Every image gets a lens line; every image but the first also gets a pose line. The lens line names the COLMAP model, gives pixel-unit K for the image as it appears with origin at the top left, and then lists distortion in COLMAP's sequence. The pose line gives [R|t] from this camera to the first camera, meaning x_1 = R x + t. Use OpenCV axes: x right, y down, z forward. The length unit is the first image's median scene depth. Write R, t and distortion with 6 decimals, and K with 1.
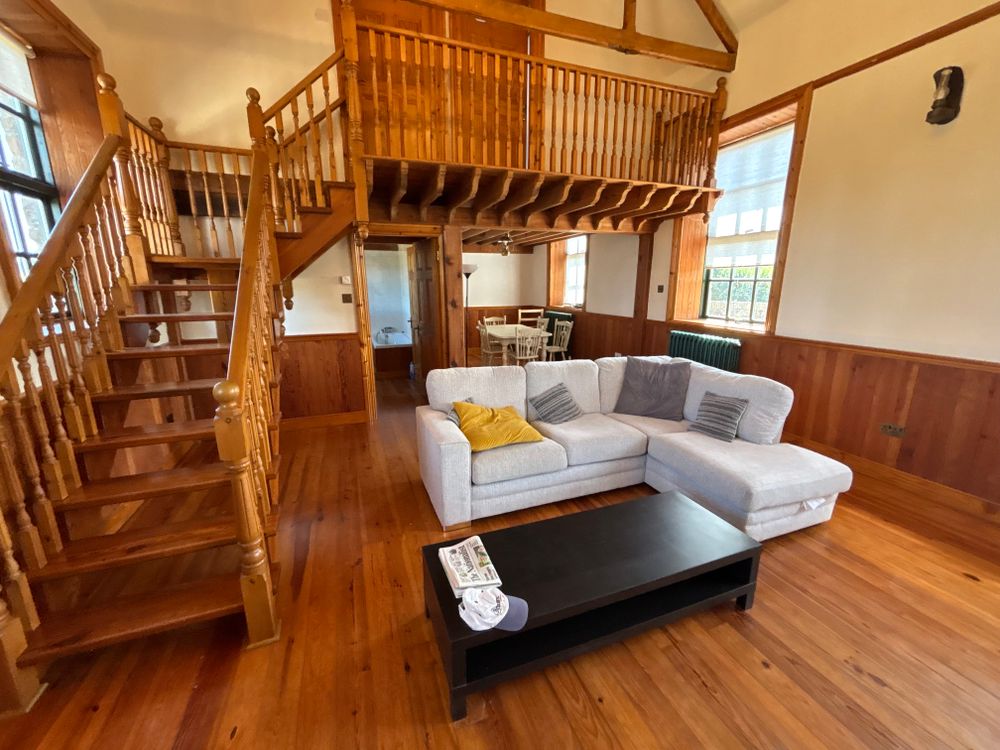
lens RADIAL K [[407.6, 0, 497.0], [0, 407.6, 373.0], [0, 0, 1]] dist [-0.000053, 0.000473]
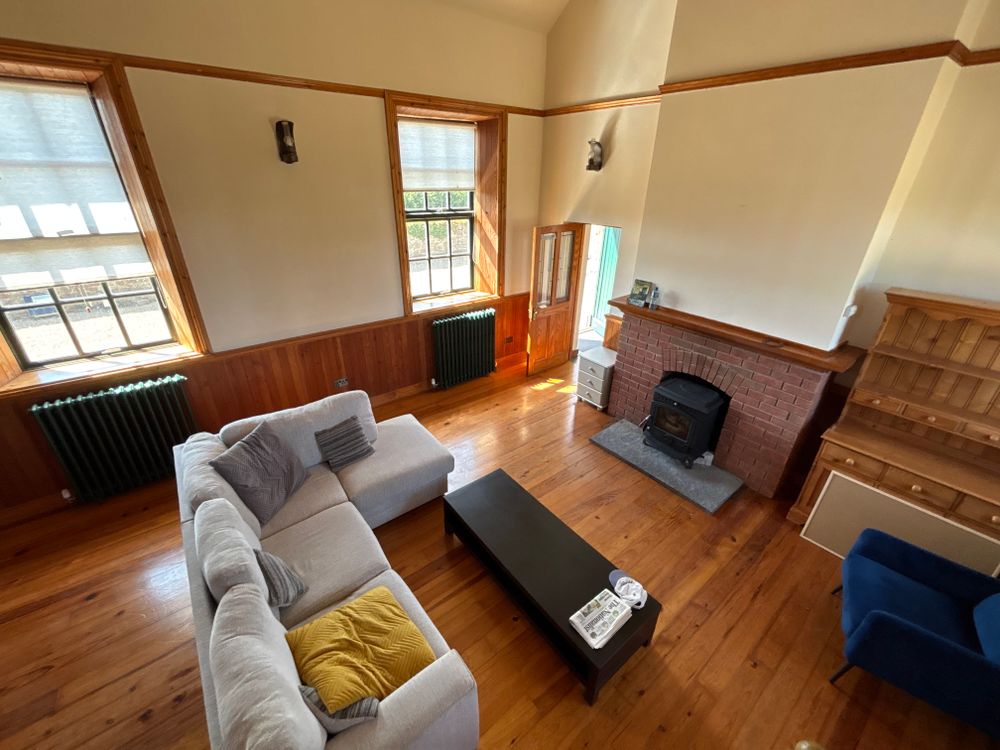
lens RADIAL K [[401.9, 0, 498.2], [0, 401.9, 376.0], [0, 0, 1]] dist [0.002963, 0.000398]
pose [[-0.298152, -0.430459, 0.851945, -0.332220], [0.193946, 0.846601, 0.495633, -0.393904], [-0.934607, 0.313005, -0.168930, 0.586328]]
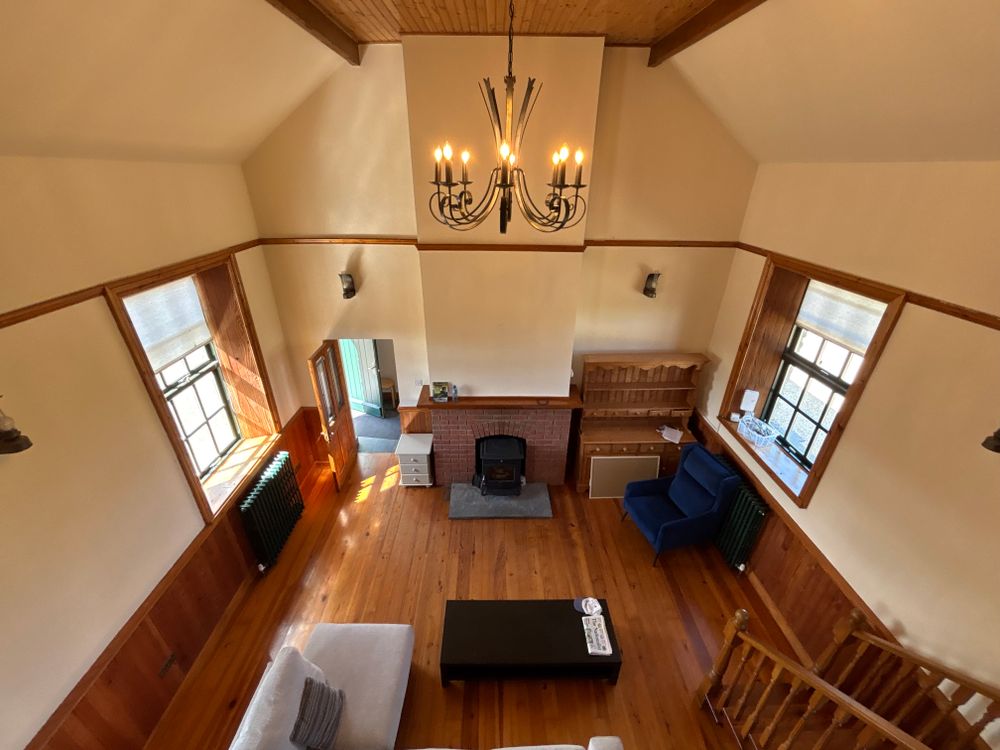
lens RADIAL K [[407.6, 0, 497.0], [0, 407.6, 373.0], [0, 0, 1]] dist [-0.000053, 0.000473]
pose [[-0.940548, -0.158931, 0.300184, -0.003095], [0.066469, 0.780566, 0.621529, -0.833724], [-0.333094, 0.604530, -0.723596, 0.842225]]
